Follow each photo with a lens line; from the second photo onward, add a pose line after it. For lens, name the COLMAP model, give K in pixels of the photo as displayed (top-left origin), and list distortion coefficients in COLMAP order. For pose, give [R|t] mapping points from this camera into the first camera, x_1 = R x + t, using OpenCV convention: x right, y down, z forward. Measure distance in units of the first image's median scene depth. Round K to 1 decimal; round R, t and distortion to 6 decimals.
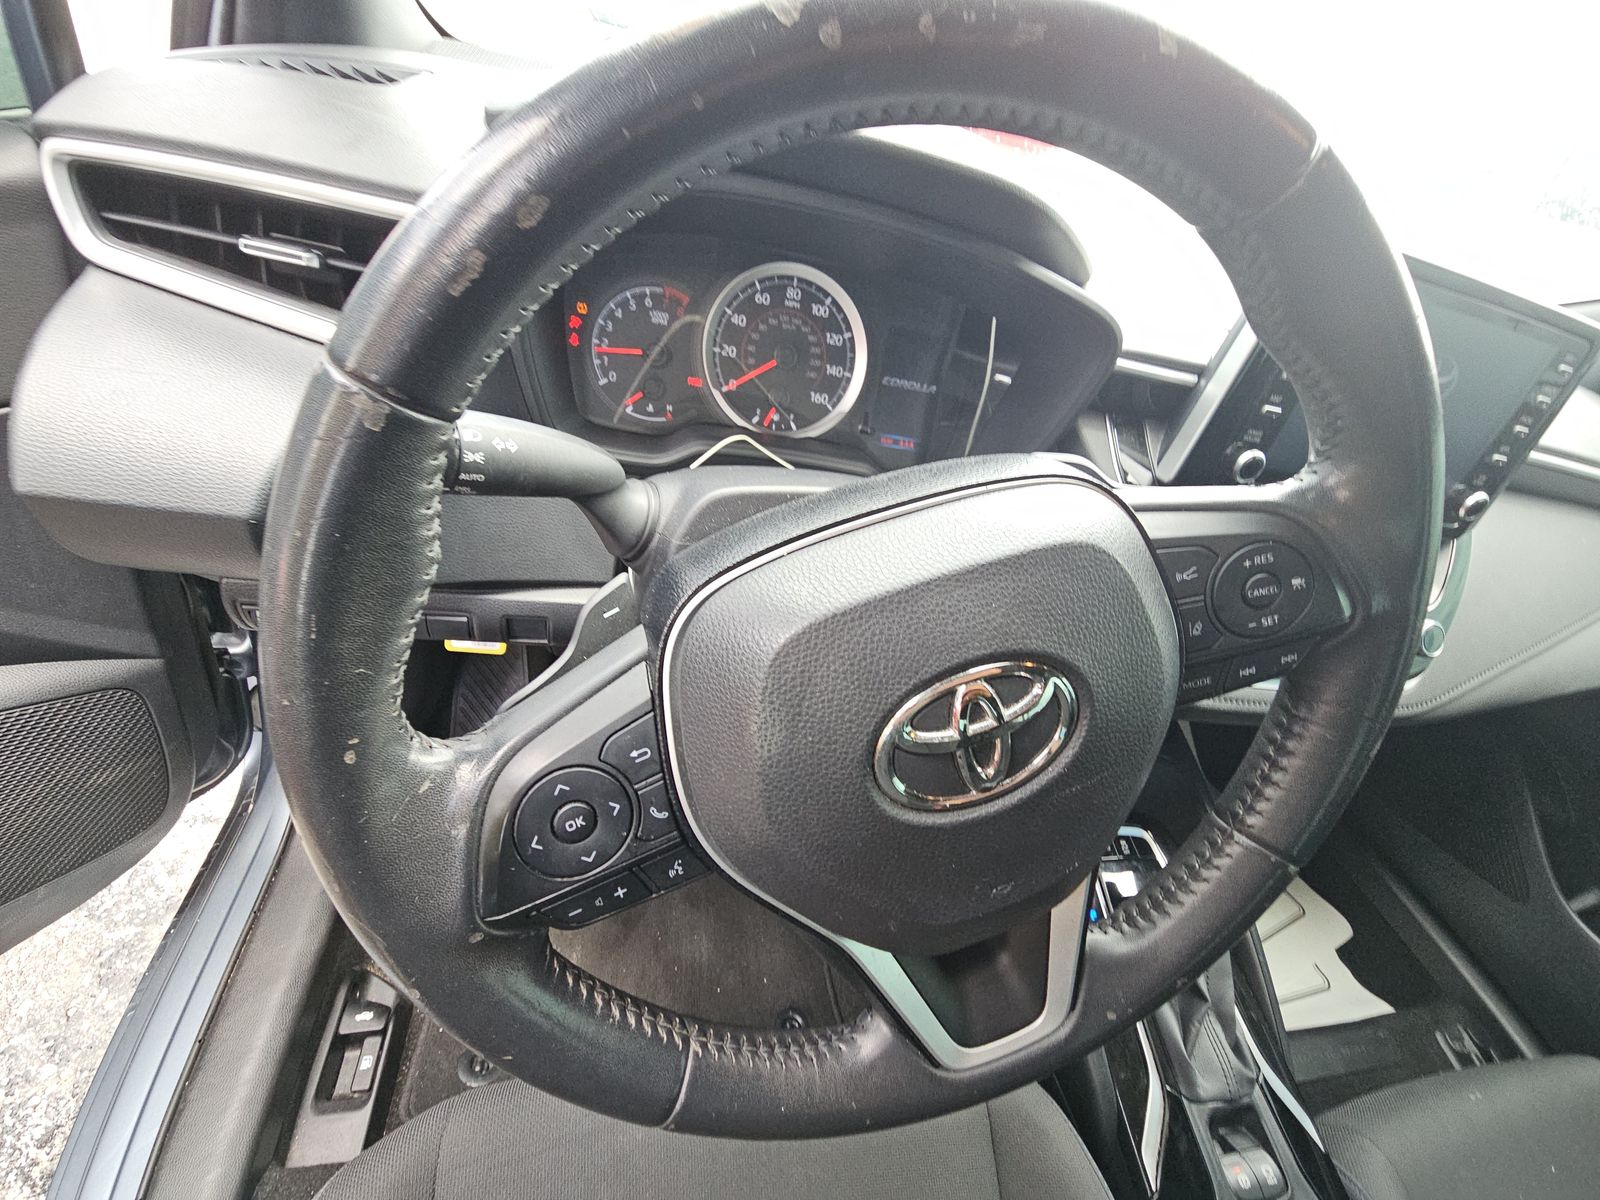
lens RADIAL K [[639.0, 0, 770.9], [0, 639.0, 601.6], [0, 0, 1]] dist [0.011921, -0.011599]
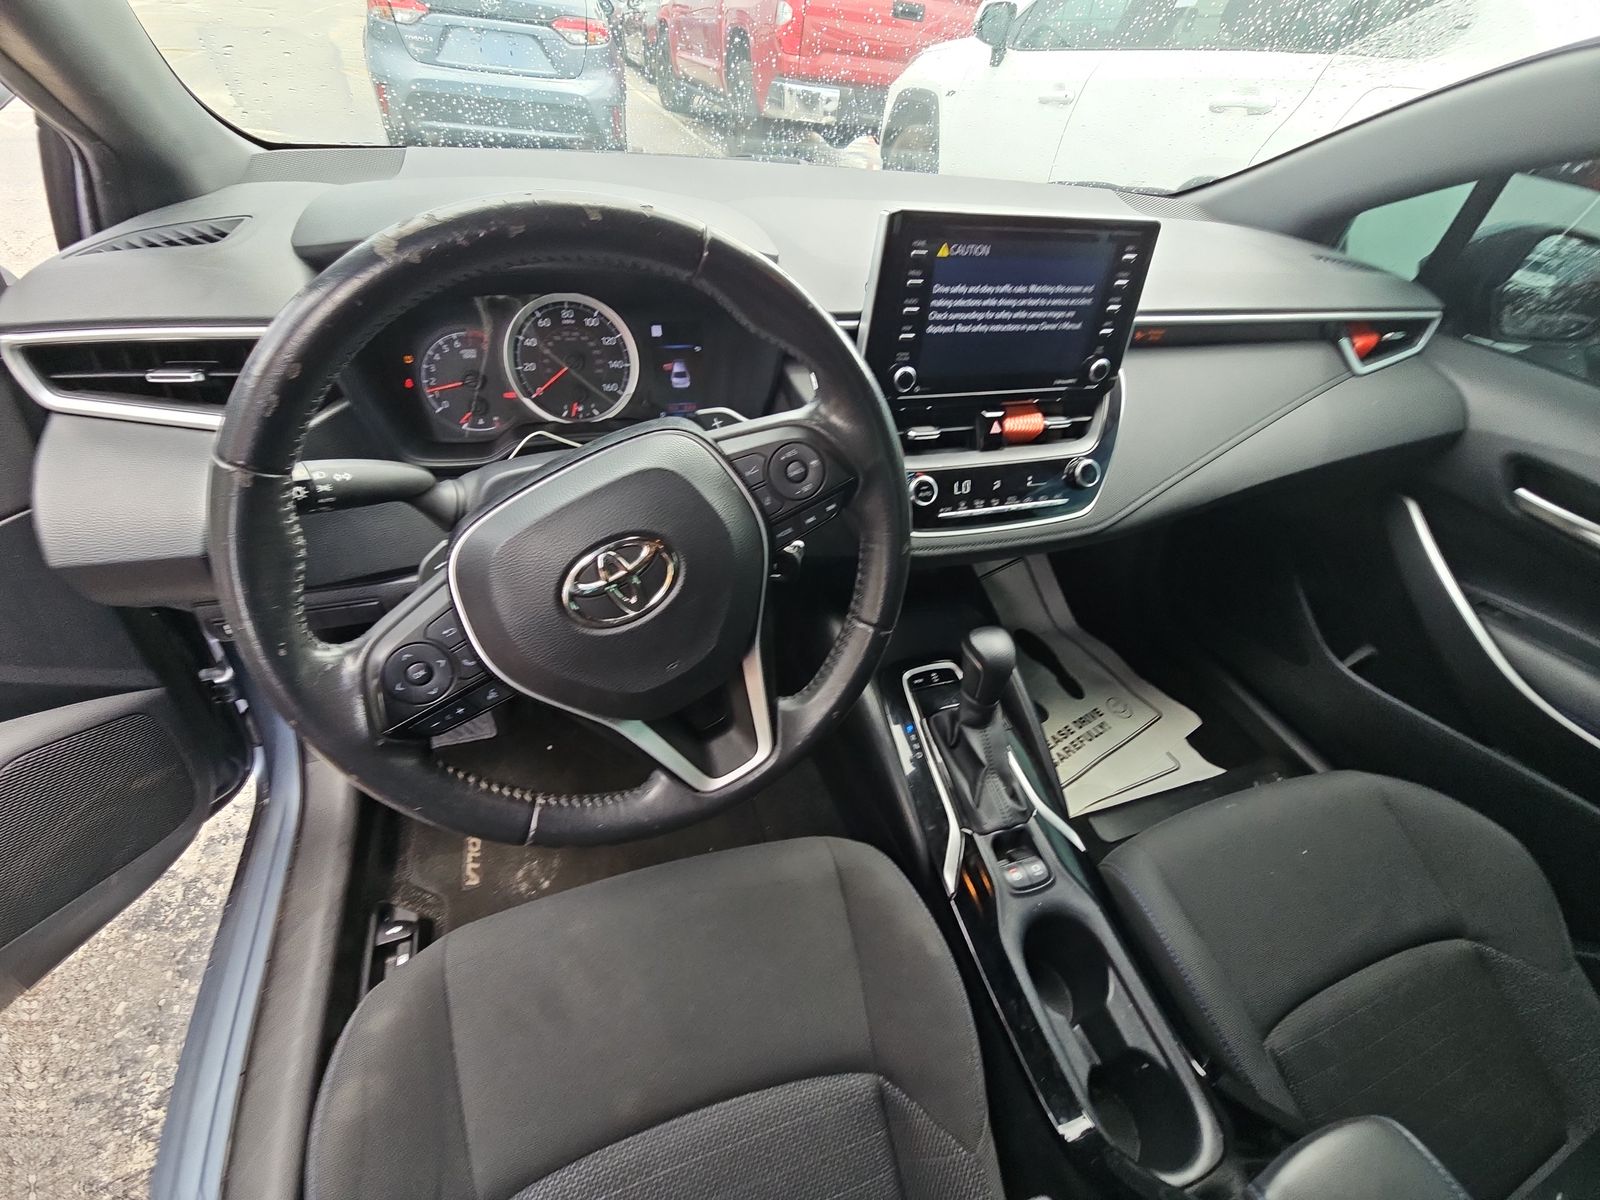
lens RADIAL K [[639.0, 0, 770.9], [0, 639.0, 601.6], [0, 0, 1]] dist [0.011921, -0.011599]
pose [[0.977966, -0.207780, 0.020266, 0.300879], [0.206066, 0.976320, 0.065847, 0.100425], [-0.033468, -0.060220, 0.997624, -0.376175]]
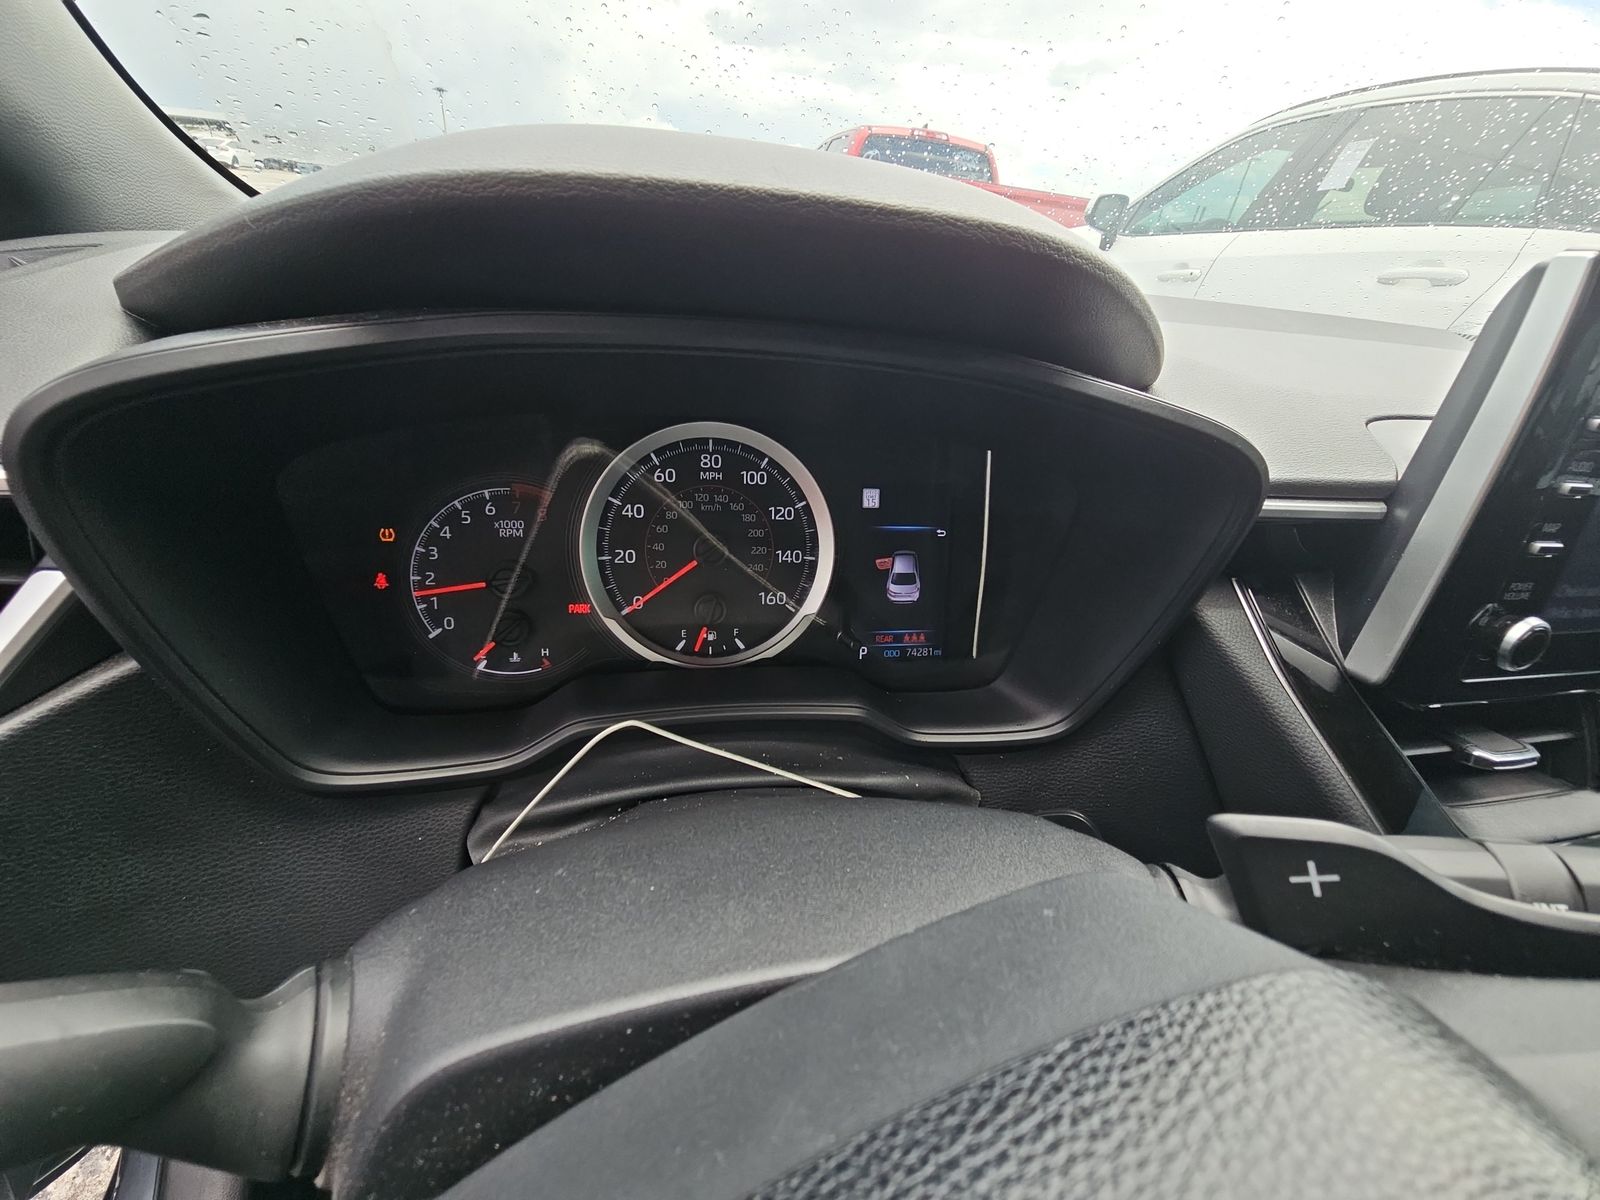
lens RADIAL K [[639.0, 0, 770.9], [0, 639.0, 601.6], [0, 0, 1]] dist [0.011921, -0.011599]
pose [[0.989611, -0.139884, -0.033197, 0.101718], [0.132670, 0.977497, -0.164010, -0.220397], [0.055392, 0.157902, 0.985900, 0.366830]]
